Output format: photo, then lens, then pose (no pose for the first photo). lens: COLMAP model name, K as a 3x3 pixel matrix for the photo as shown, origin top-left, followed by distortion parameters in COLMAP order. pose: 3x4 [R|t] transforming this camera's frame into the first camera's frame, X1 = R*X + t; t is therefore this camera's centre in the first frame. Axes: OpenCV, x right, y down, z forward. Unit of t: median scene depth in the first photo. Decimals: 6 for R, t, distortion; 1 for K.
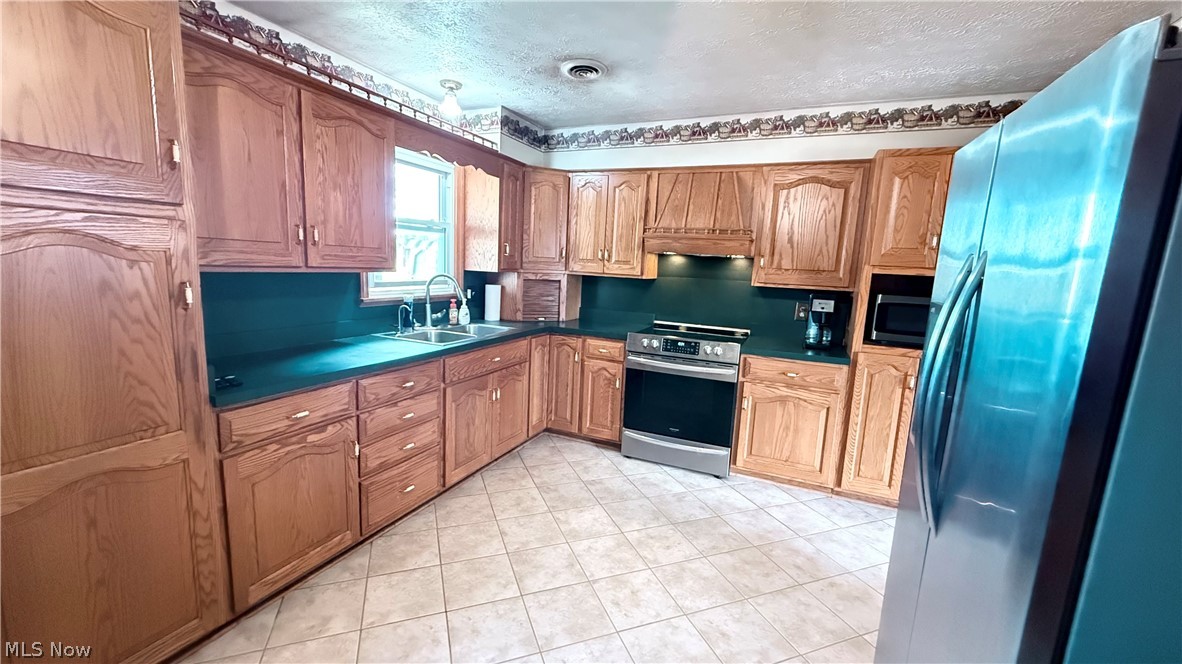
lens RADIAL K [[472.6, 0, 585.9], [0, 472.6, 334.1], [0, 0, 1]] dist [-0.000338, -0.000341]
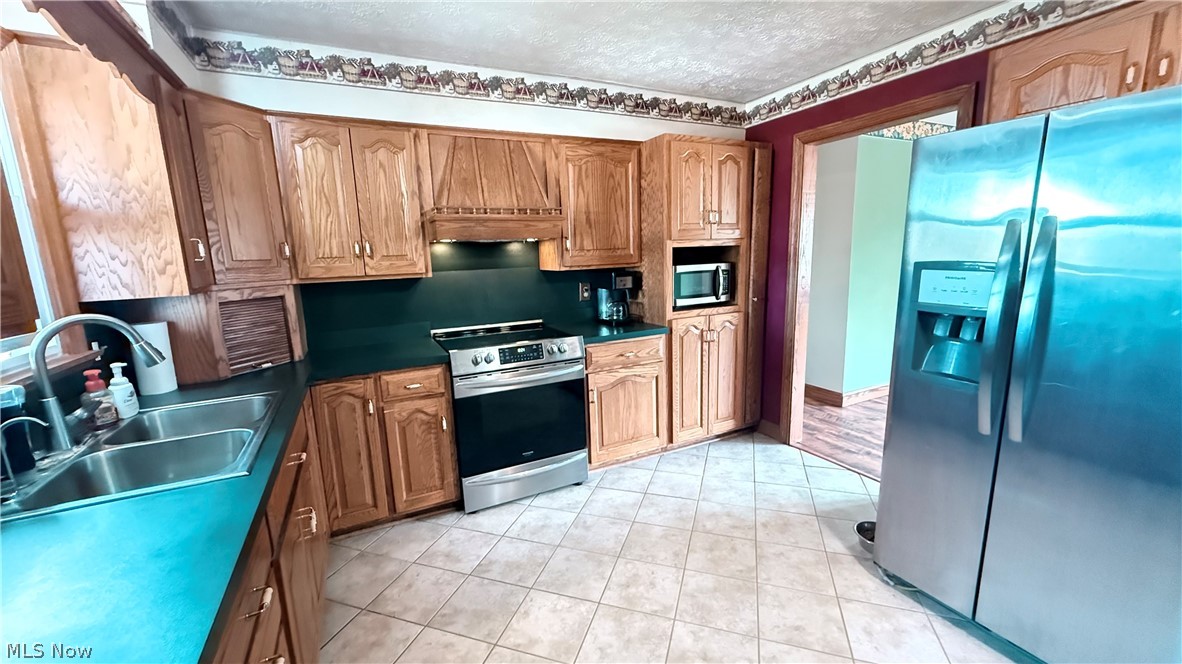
lens RADIAL K [[472.6, 0, 593.0], [0, 472.6, 333.5], [0, 0, 1]] dist [-0.000338, -0.000341]
pose [[0.627941, -0.202187, 0.751539, -0.322959], [0.179096, 0.977288, 0.113278, -0.076300], [-0.757374, 0.063465, 0.649890, 0.368384]]
